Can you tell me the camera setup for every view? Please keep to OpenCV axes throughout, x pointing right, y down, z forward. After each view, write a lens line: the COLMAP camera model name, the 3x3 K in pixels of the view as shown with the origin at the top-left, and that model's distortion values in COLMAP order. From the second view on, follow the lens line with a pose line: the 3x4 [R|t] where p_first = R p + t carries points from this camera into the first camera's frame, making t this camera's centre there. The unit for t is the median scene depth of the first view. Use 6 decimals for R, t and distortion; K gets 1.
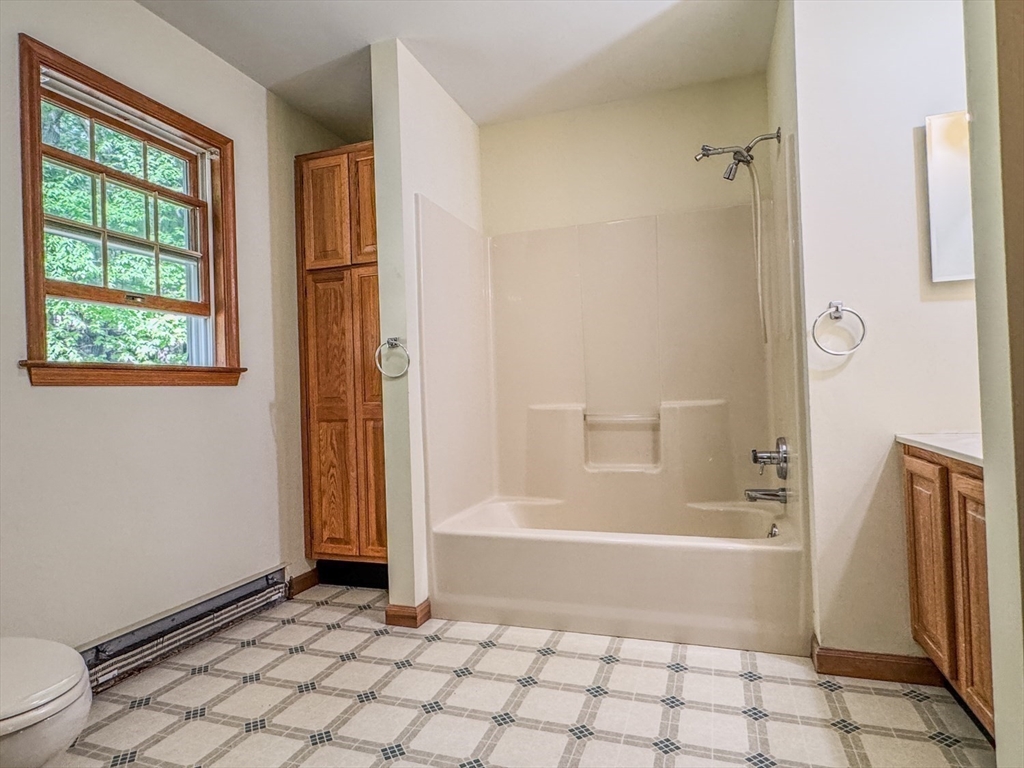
lens RADIAL K [[587.6, 0, 508.9], [0, 587.6, 381.5], [0, 0, 1]] dist [0.003487, -0.000935]
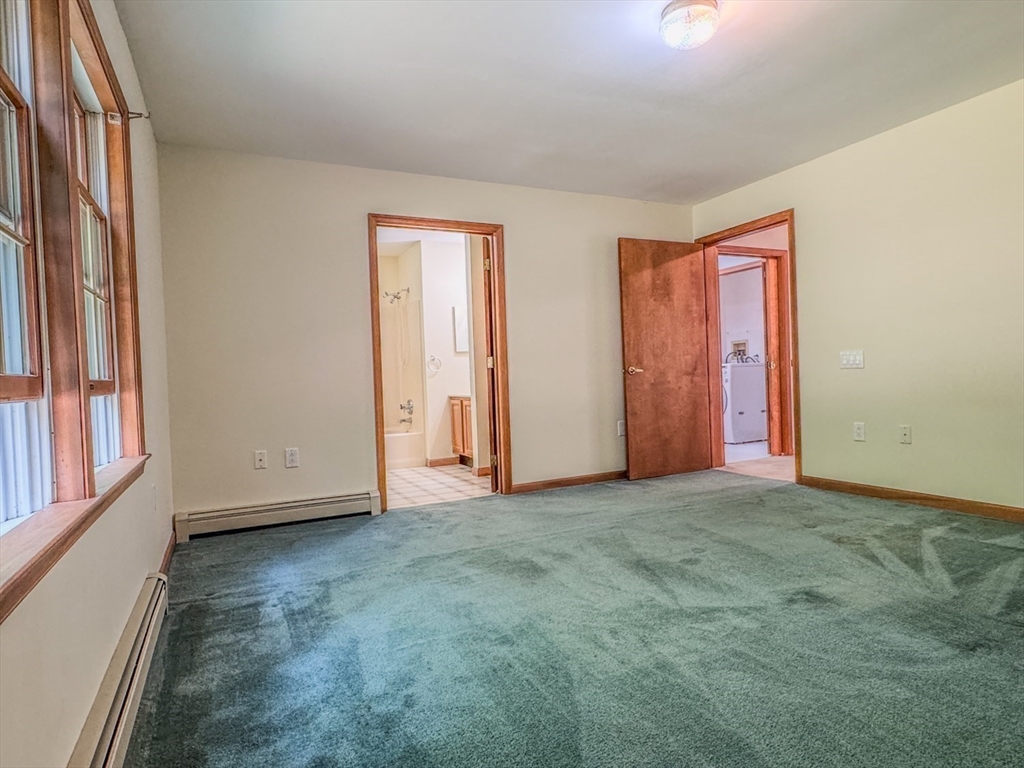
lens RADIAL K [[587.6, 0, 510.5], [0, 587.6, 384.8], [0, 0, 1]] dist [0.003487, -0.000935]
pose [[0.699214, -0.005554, 0.714891, -1.595470], [0.002360, 0.999982, 0.005460, 0.014812], [-0.714909, -0.002131, 0.699215, -1.722887]]
